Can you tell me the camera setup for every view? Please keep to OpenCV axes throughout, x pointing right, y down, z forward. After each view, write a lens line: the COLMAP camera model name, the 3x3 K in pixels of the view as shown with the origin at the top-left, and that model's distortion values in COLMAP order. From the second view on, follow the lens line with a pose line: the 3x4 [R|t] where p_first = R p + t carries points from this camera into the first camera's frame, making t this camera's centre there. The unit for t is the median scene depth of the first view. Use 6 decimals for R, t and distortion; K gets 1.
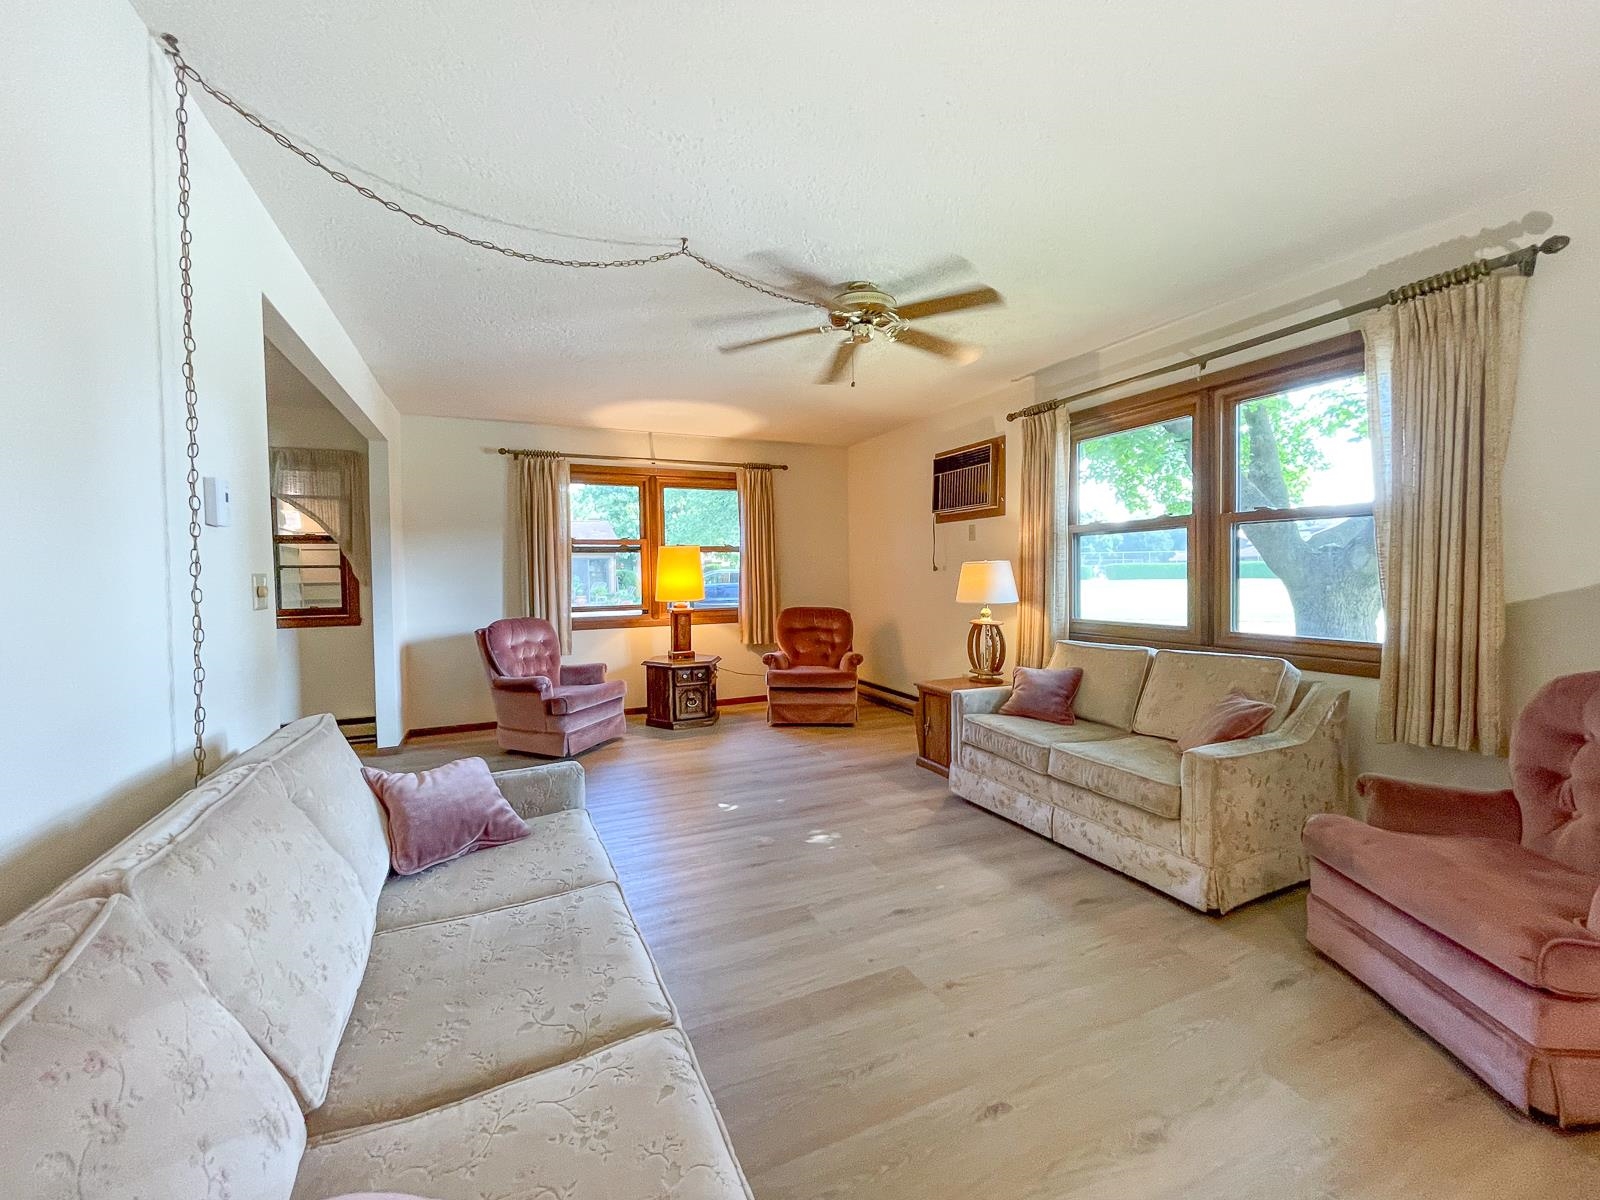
lens RADIAL K [[648.3, 0, 804.7], [0, 648.3, 595.4], [0, 0, 1]] dist [-0.003612, 0.001205]
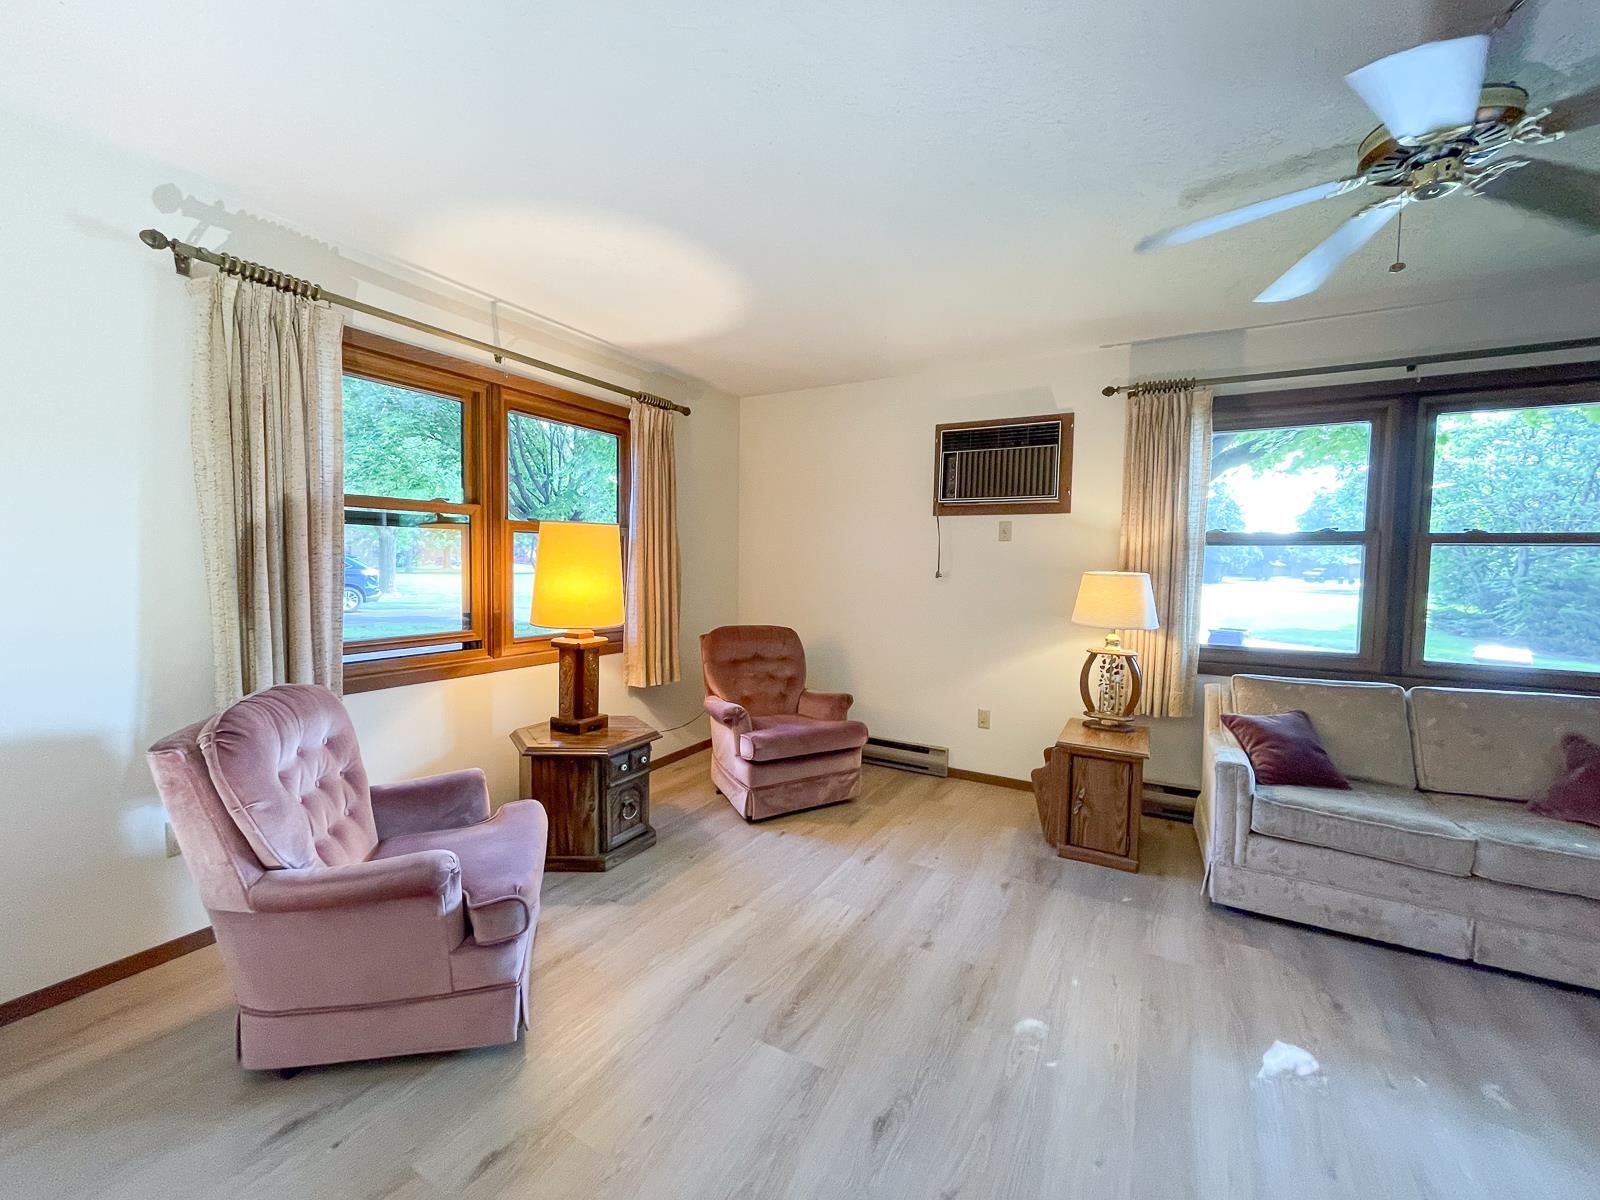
lens RADIAL K [[648.3, 0, 807.5], [0, 648.3, 596.9], [0, 0, 1]] dist [-0.003612, 0.001205]
pose [[0.811201, -0.001408, 0.584766, -0.375832], [-0.008698, 0.999857, 0.014474, -0.025609], [-0.584703, -0.016828, 0.811073, 0.475919]]
